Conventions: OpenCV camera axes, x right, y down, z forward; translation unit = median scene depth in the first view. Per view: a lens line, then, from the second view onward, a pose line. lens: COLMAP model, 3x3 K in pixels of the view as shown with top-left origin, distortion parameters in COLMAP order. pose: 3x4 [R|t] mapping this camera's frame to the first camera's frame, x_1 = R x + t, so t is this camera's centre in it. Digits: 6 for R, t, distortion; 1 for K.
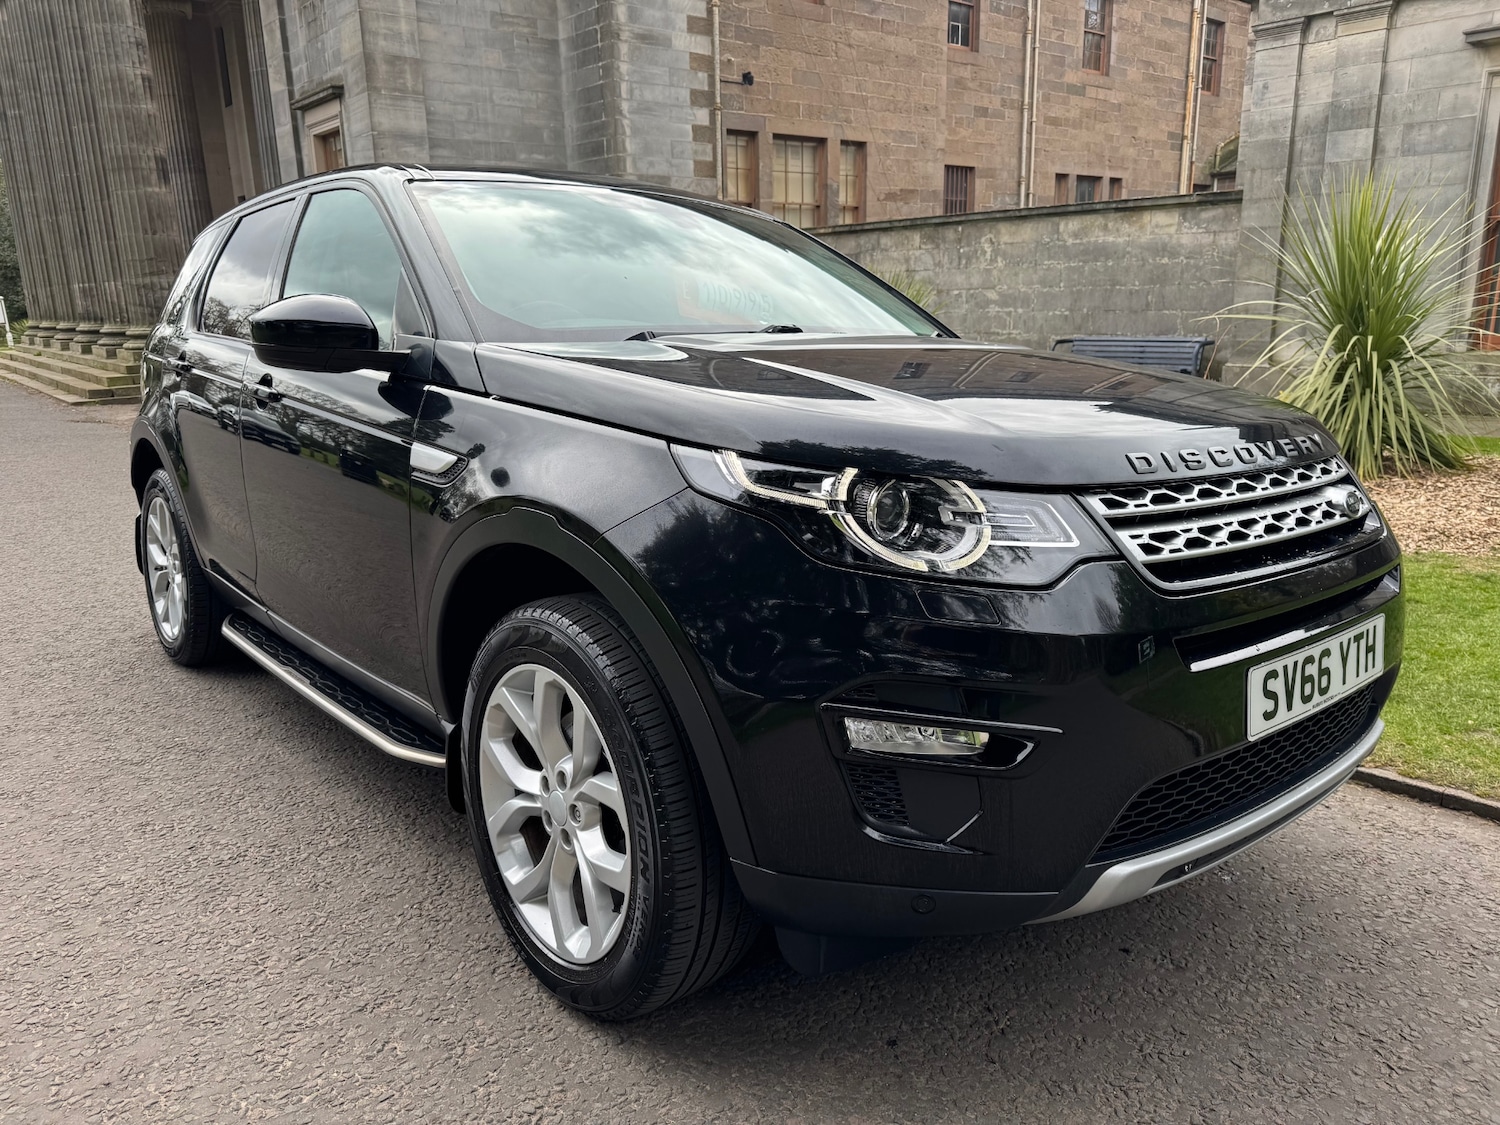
lens RADIAL K [[1186.0, 0, 742.0], [0, 1186.0, 568.8], [0, 0, 1]] dist [0.007552, -0.018425]
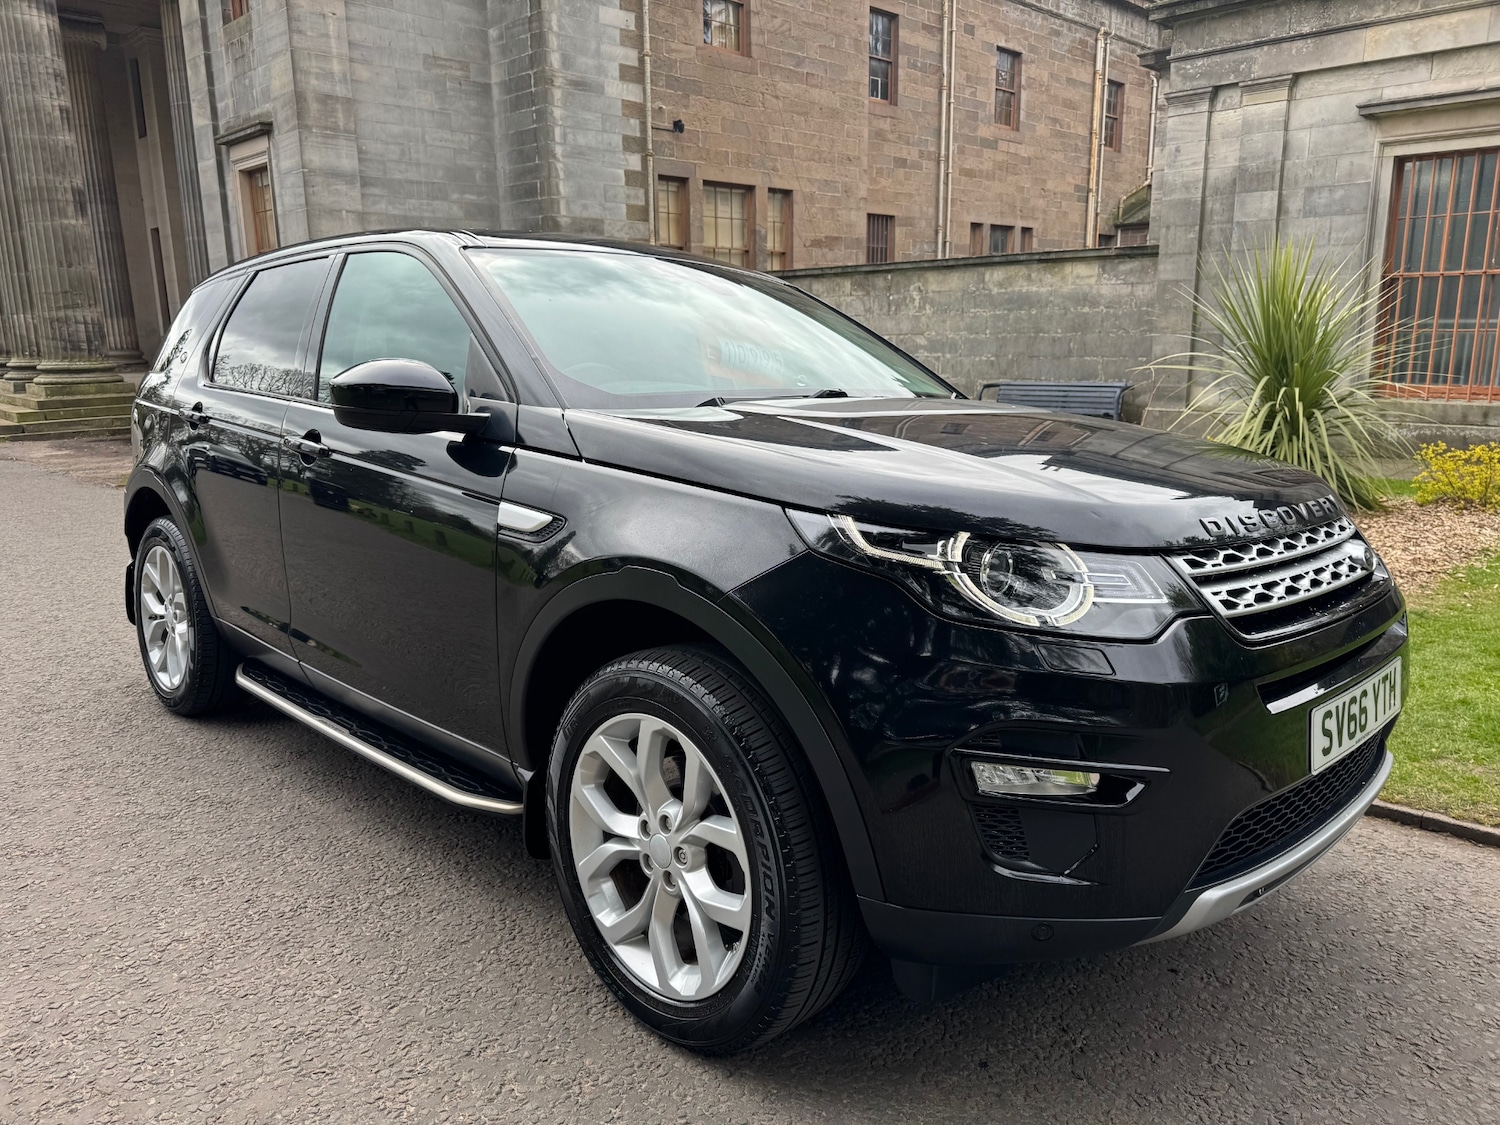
lens RADIAL K [[1186.0, 0, 754.2], [0, 1186.0, 553.3], [0, 0, 1]] dist [0.007552, -0.018425]
pose [[0.996247, -0.004323, 0.086443, -0.126904], [0.007954, 0.999099, -0.041695, -0.013785], [-0.086185, 0.042226, 0.995384, -0.050085]]
